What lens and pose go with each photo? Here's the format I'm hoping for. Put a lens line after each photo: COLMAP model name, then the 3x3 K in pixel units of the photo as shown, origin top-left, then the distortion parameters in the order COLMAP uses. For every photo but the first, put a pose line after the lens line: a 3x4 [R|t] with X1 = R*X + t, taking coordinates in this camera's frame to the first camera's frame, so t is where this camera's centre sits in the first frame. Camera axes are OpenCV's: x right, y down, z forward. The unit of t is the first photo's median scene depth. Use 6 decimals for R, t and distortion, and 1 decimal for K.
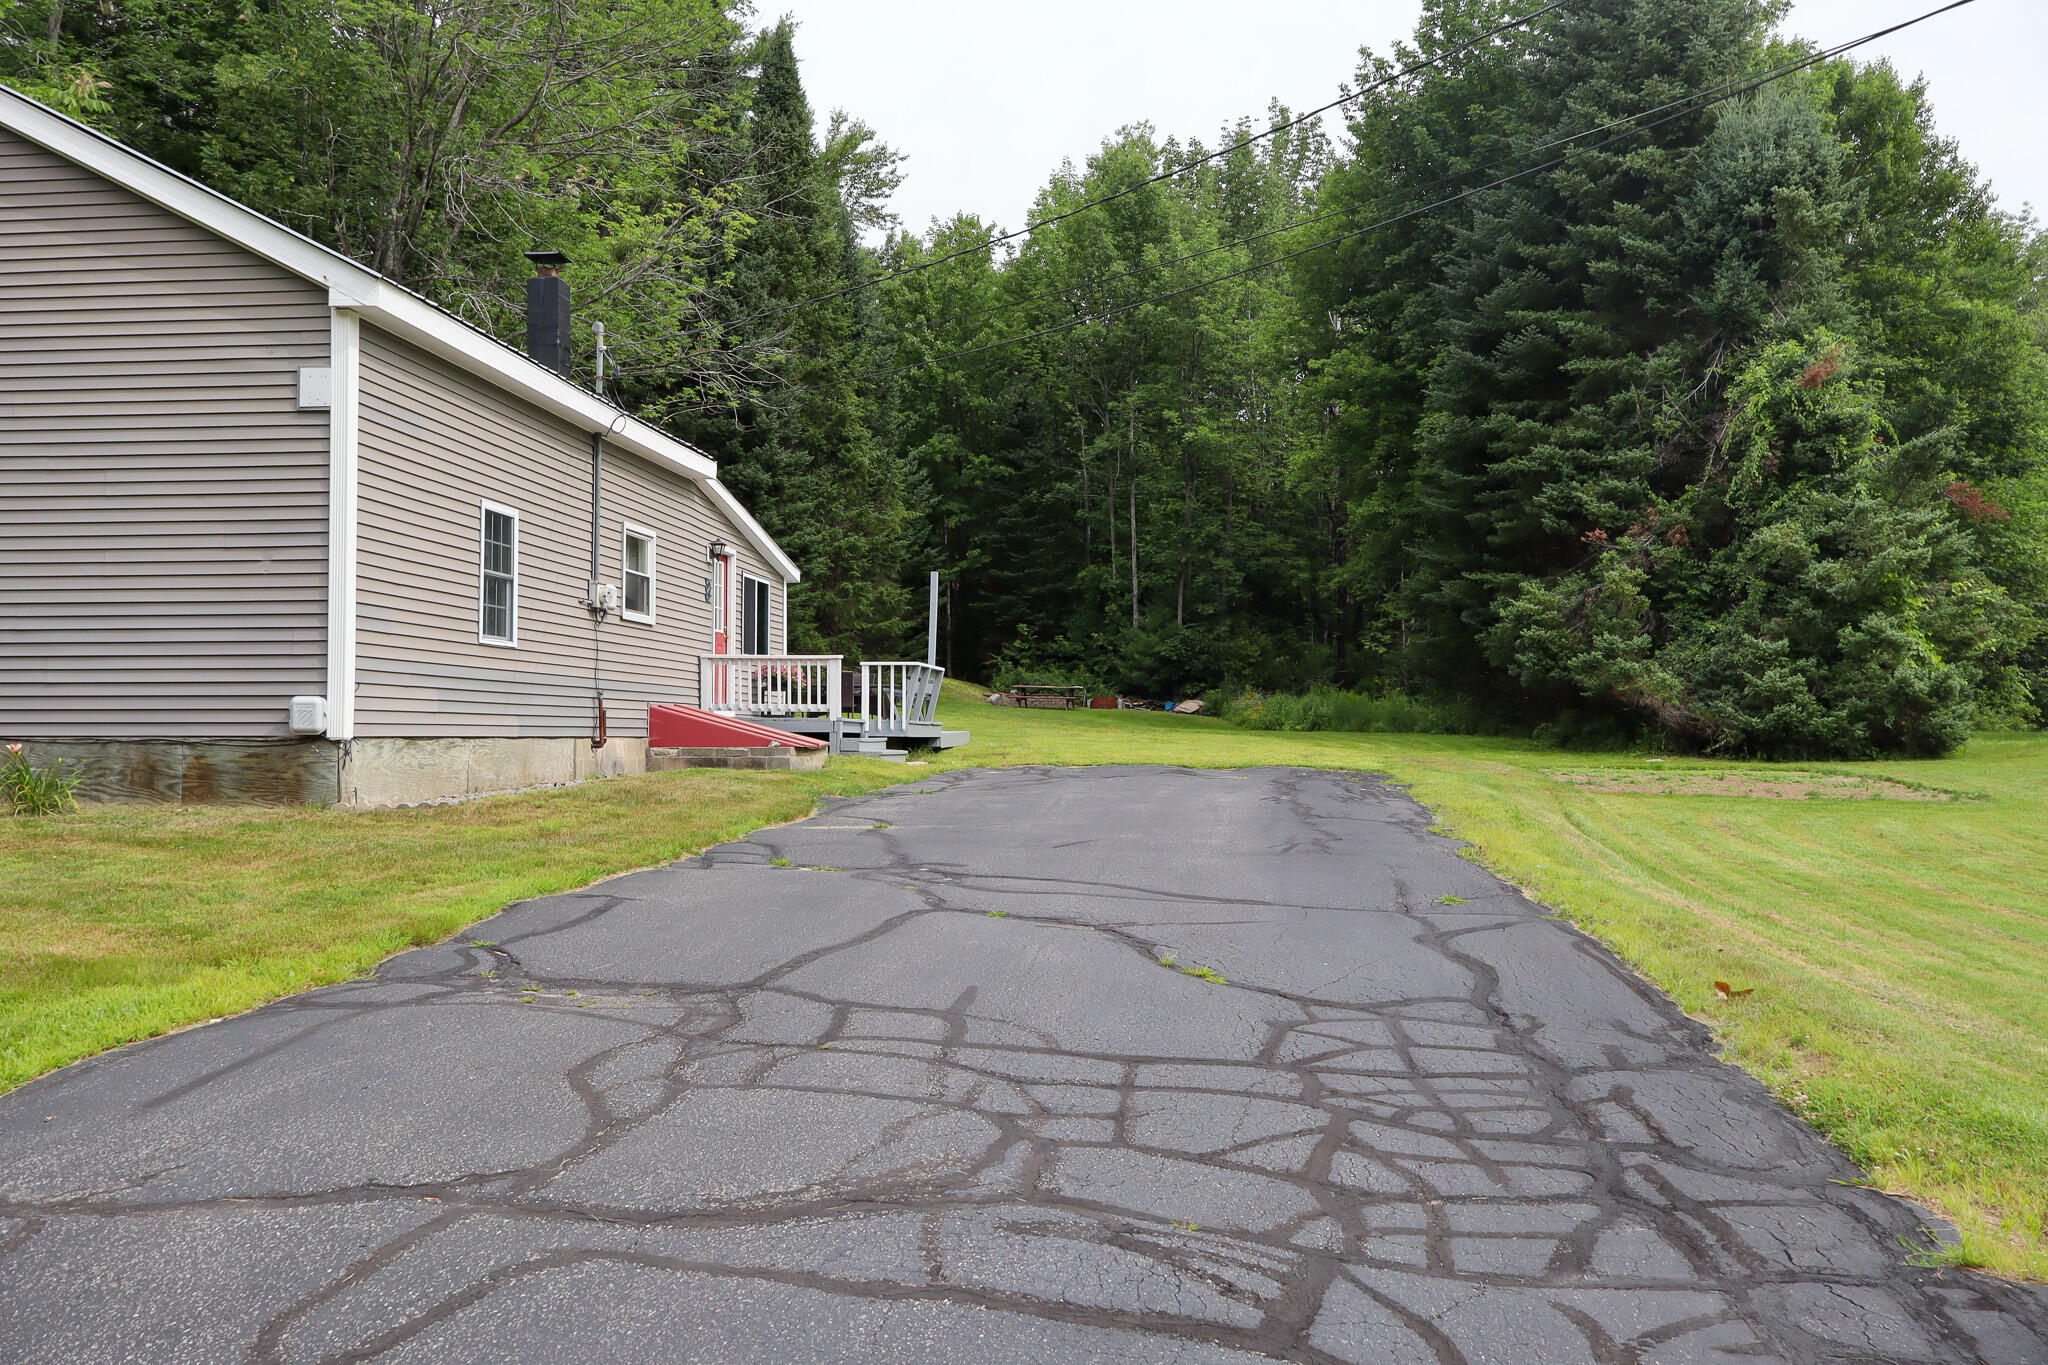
lens RADIAL K [[1781.9, 0, 1024.0], [0, 1781.9, 682.5], [0, 0, 1]] dist [0.006862, 0.002432]
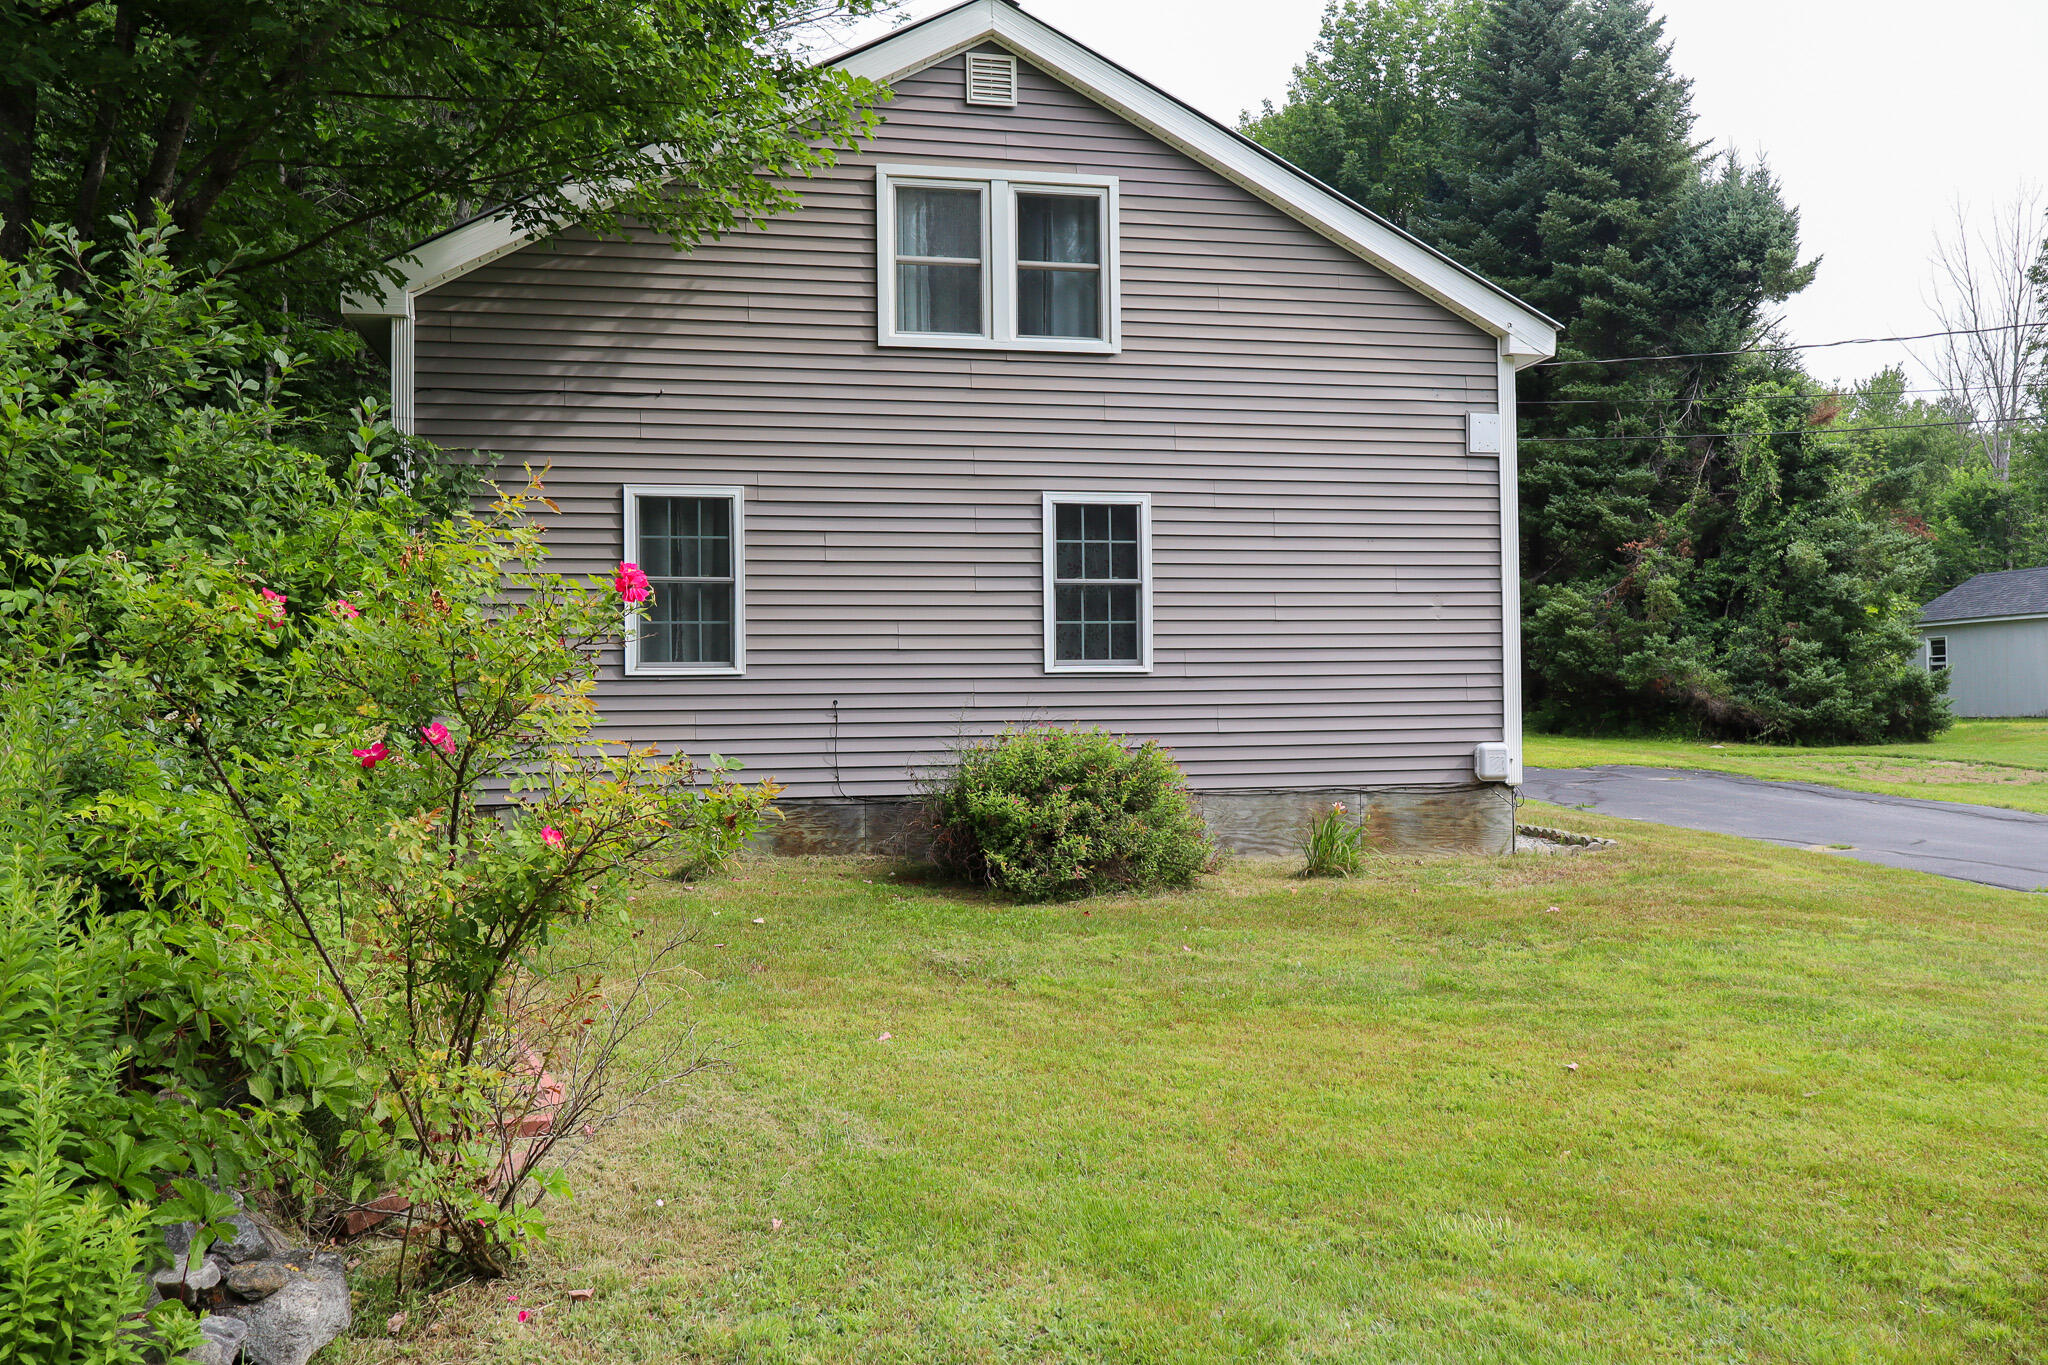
lens RADIAL K [[1802.1, 0, 1024.0], [0, 1802.1, 682.5], [0, 0, 1]] dist [-0.012755, -0.003376]
pose [[0.942903, -0.007789, 0.332977, -0.428848], [0.001174, 0.999798, 0.020065, -0.020328], [-0.333066, -0.018529, 0.942721, 0.058214]]
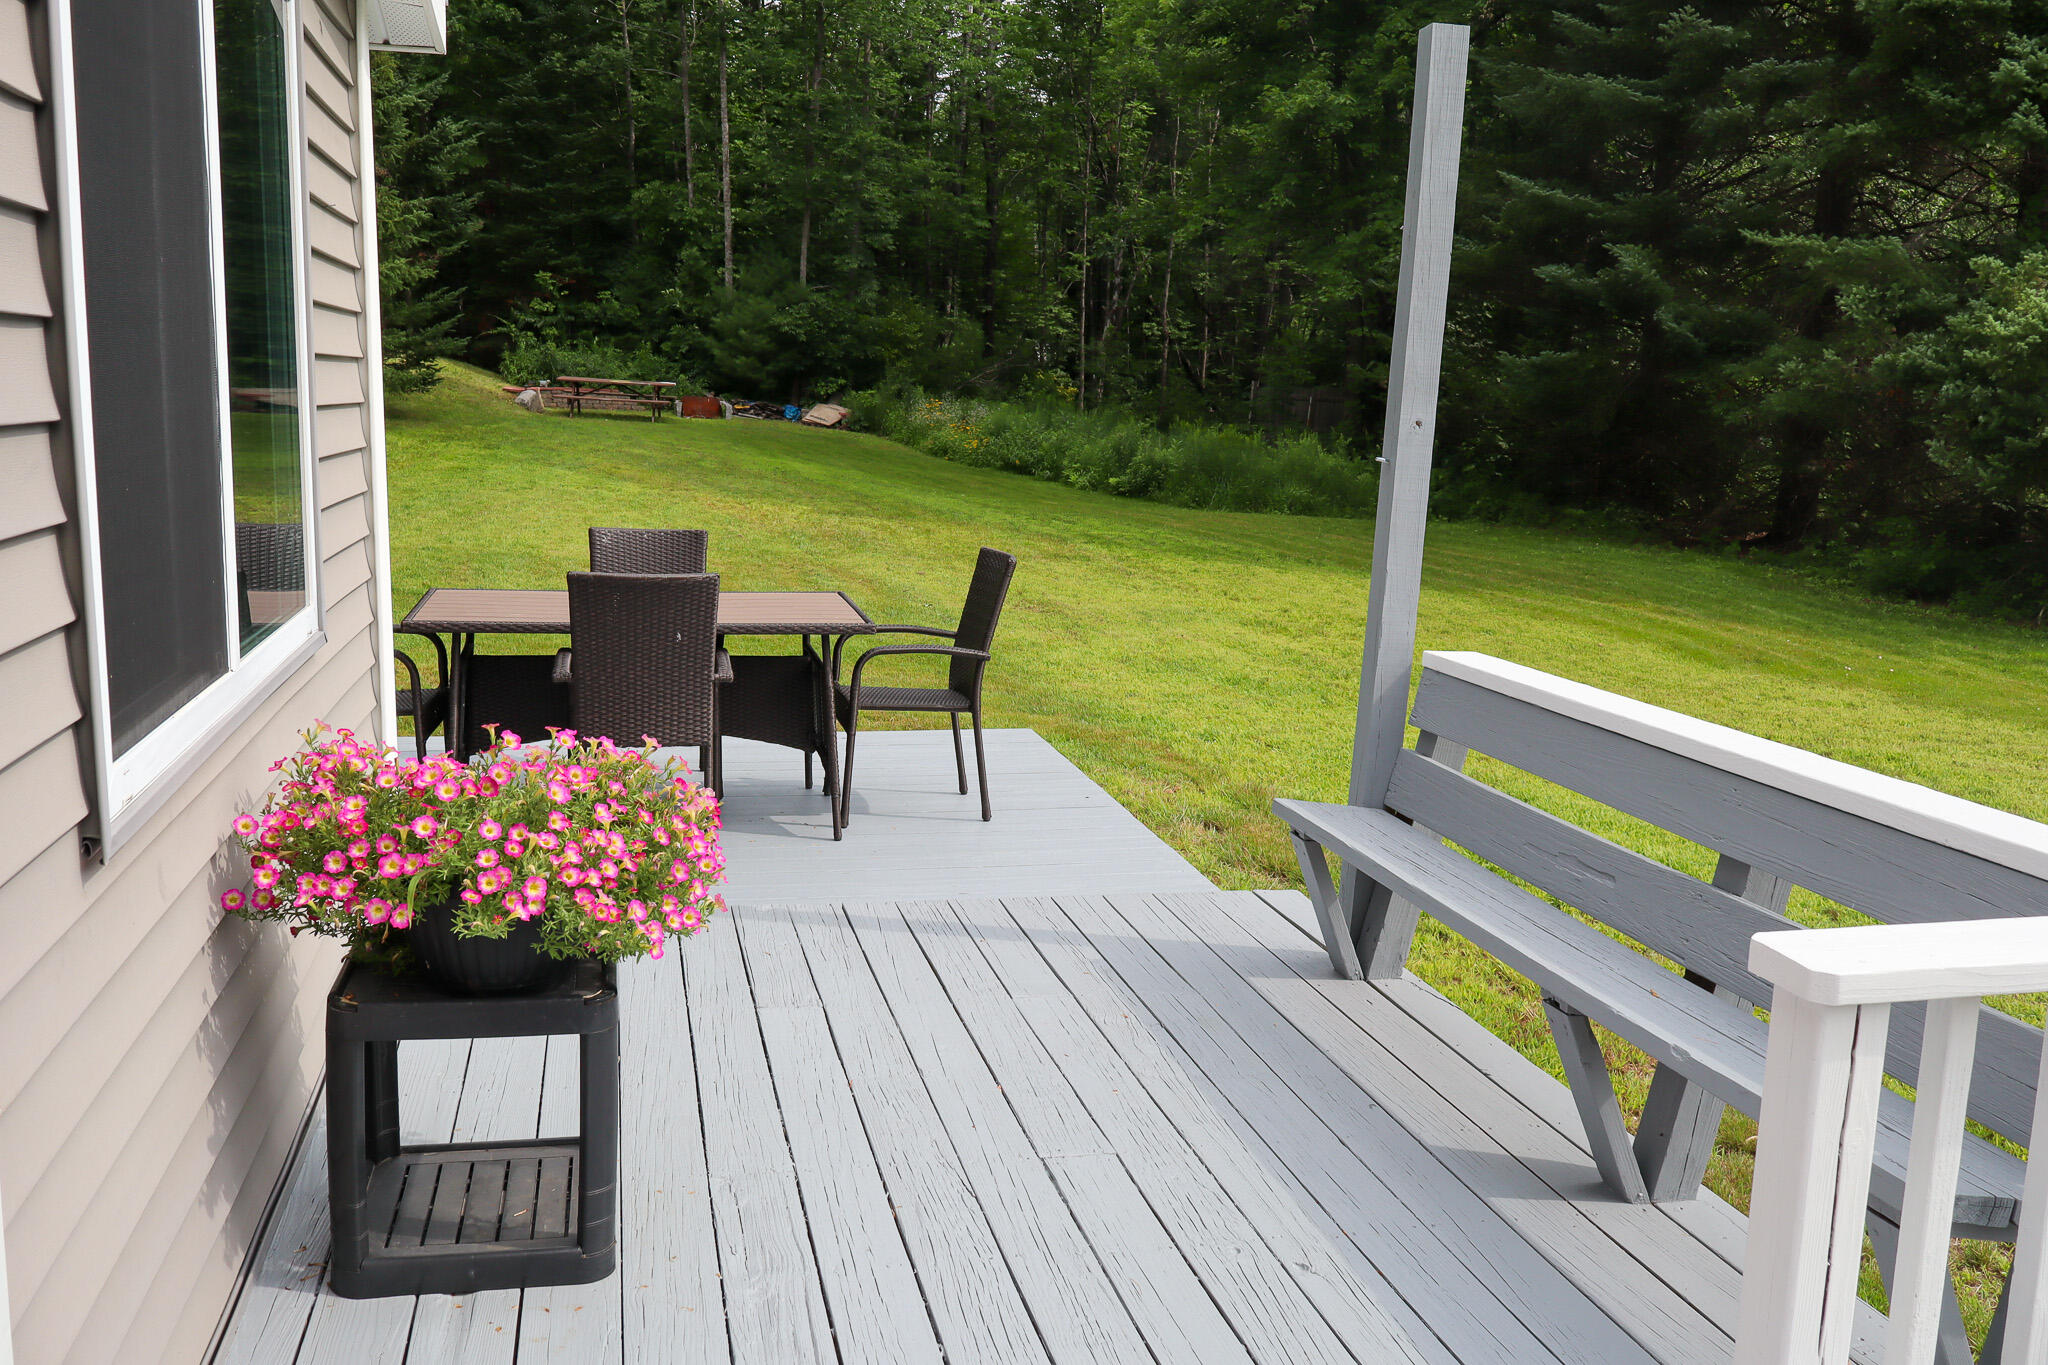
lens RADIAL K [[1781.9, 0, 1024.0], [0, 1781.9, 682.5], [0, 0, 1]] dist [0.006862, 0.002432]
pose [[0.939120, -0.027093, 0.342520, -0.127819], [-0.038139, 0.982506, 0.182285, -0.023409], [-0.341467, -0.184251, 0.921657, 0.688631]]
